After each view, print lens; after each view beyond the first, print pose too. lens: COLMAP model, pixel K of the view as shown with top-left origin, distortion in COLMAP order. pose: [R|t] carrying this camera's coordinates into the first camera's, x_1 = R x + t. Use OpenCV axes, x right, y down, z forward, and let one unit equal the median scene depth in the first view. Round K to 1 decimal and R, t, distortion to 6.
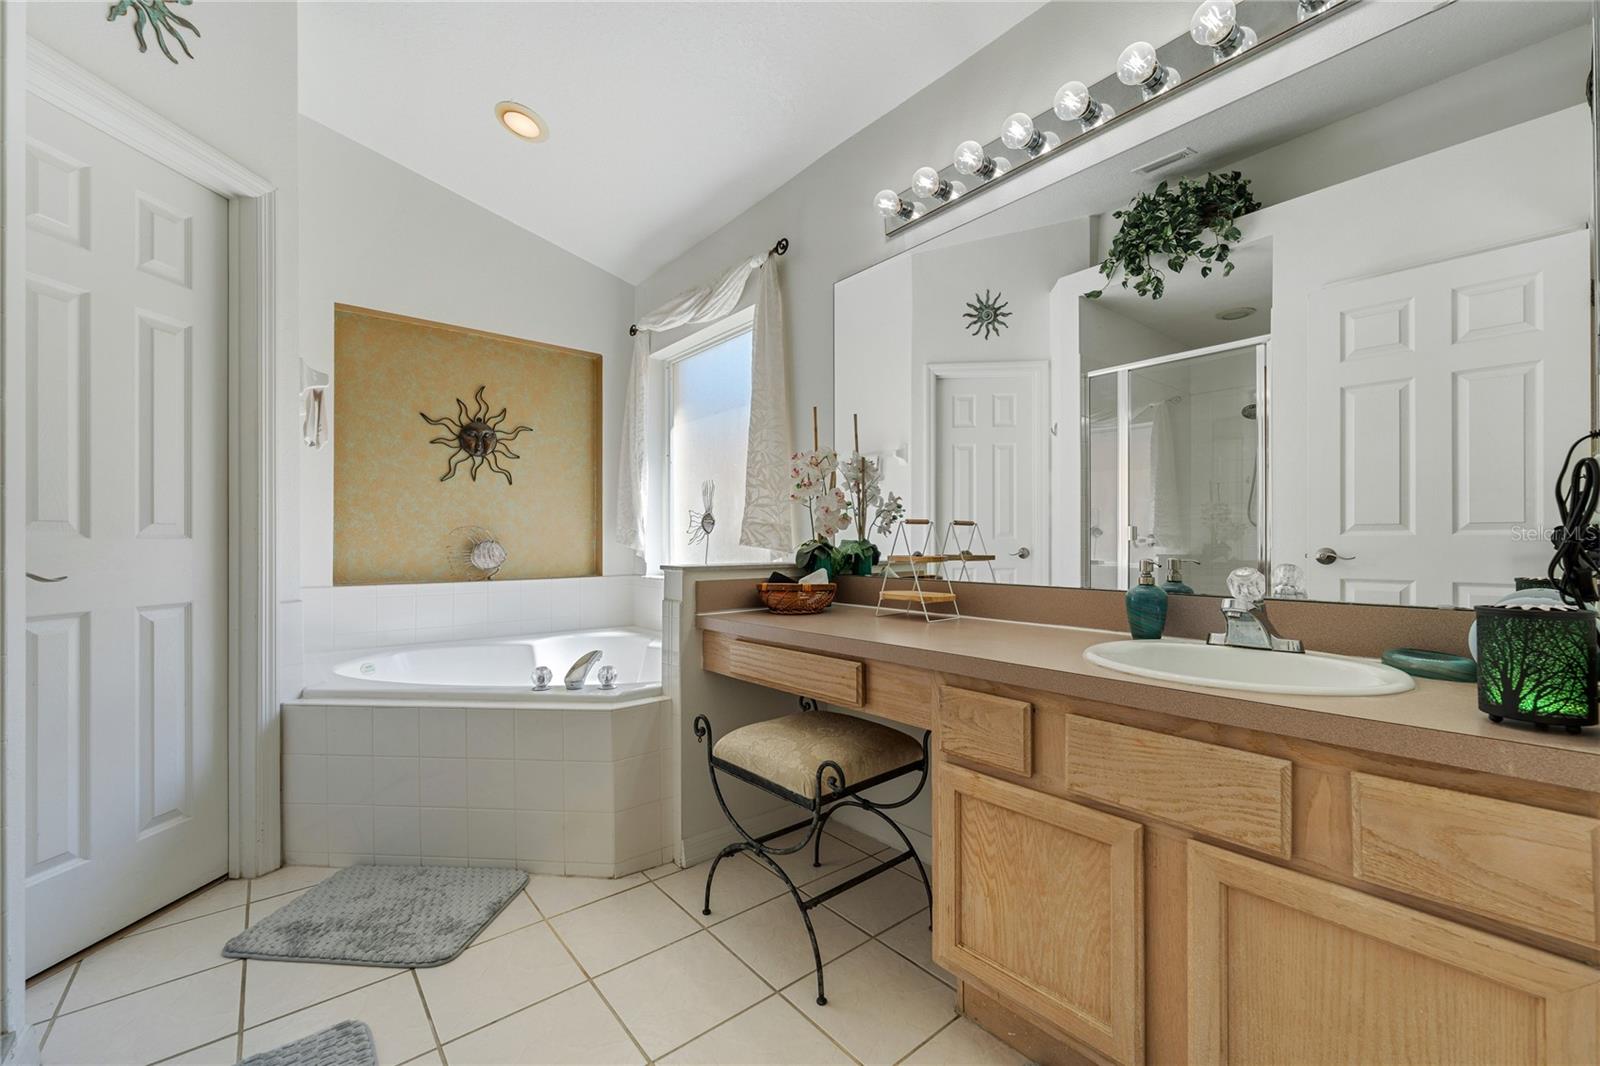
lens RADIAL K [[632.0, 0, 803.8], [0, 632.0, 538.2], [0, 0, 1]] dist [-0.001752, -0.000185]
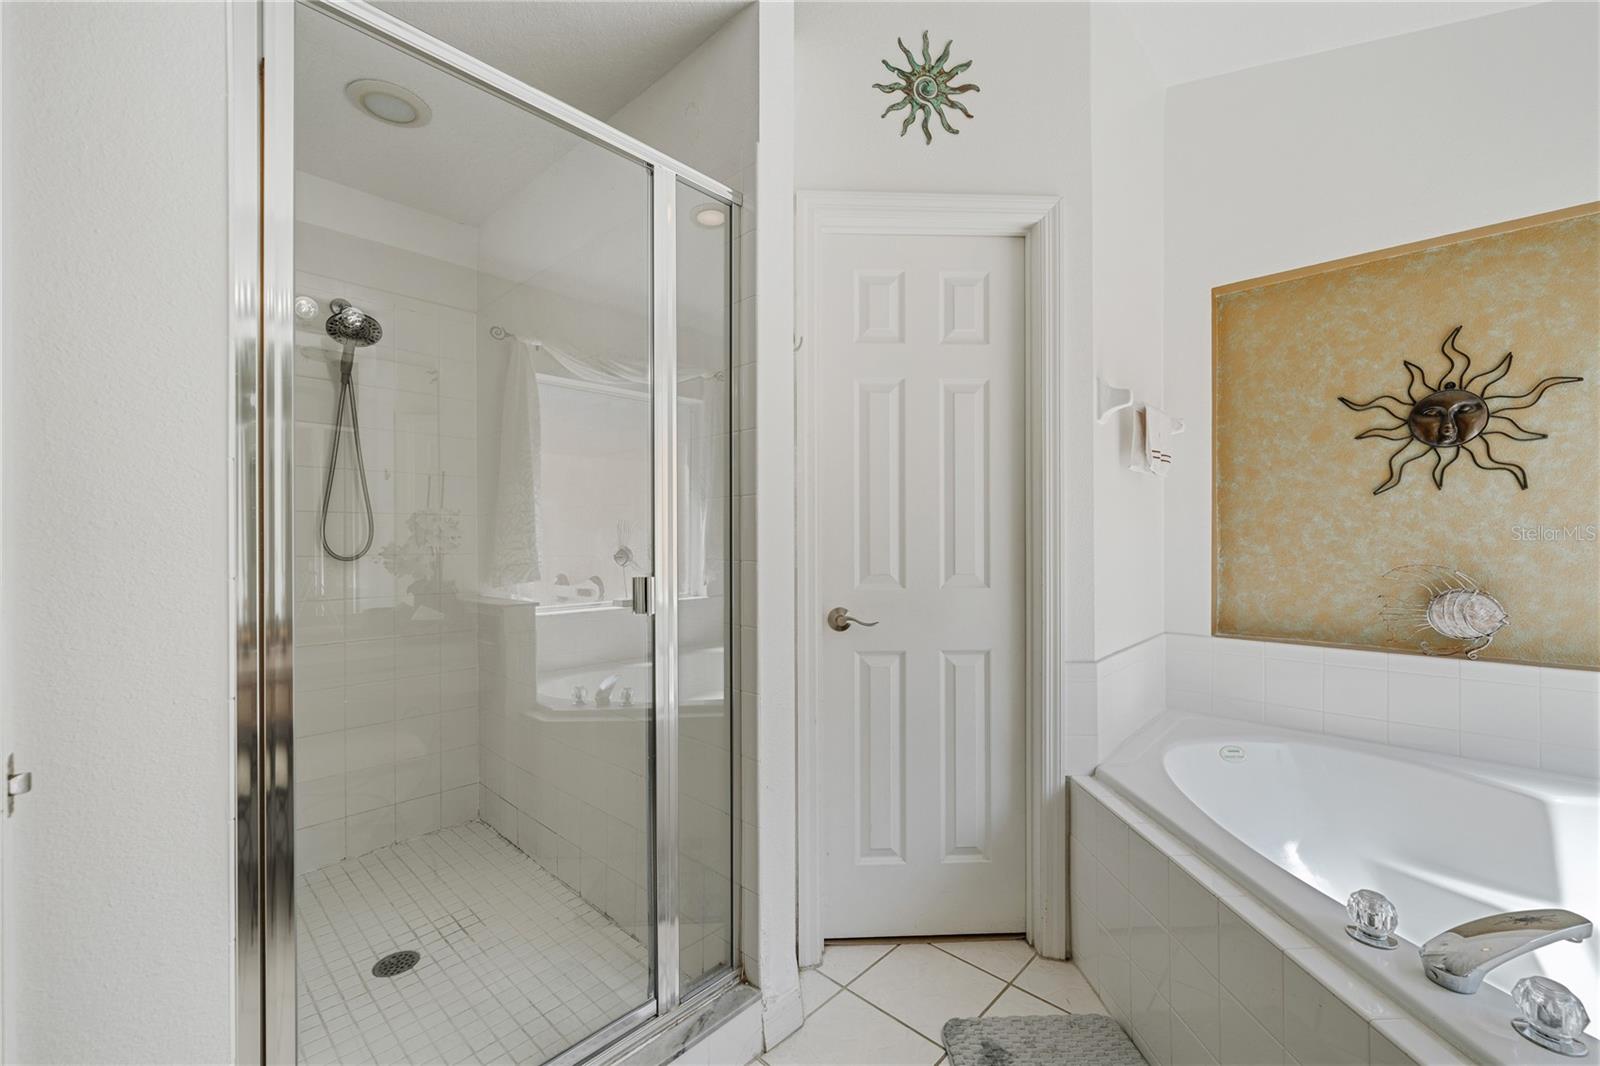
lens RADIAL K [[632.0, 0, 803.9], [0, 632.0, 540.9], [0, 0, 1]] dist [-0.001752, -0.000185]
pose [[0.120750, 0.004466, -0.992673, 0.004535], [0.003199, 0.999983, 0.004888, -0.047667], [0.992678, -0.003765, 0.120734, 0.337276]]
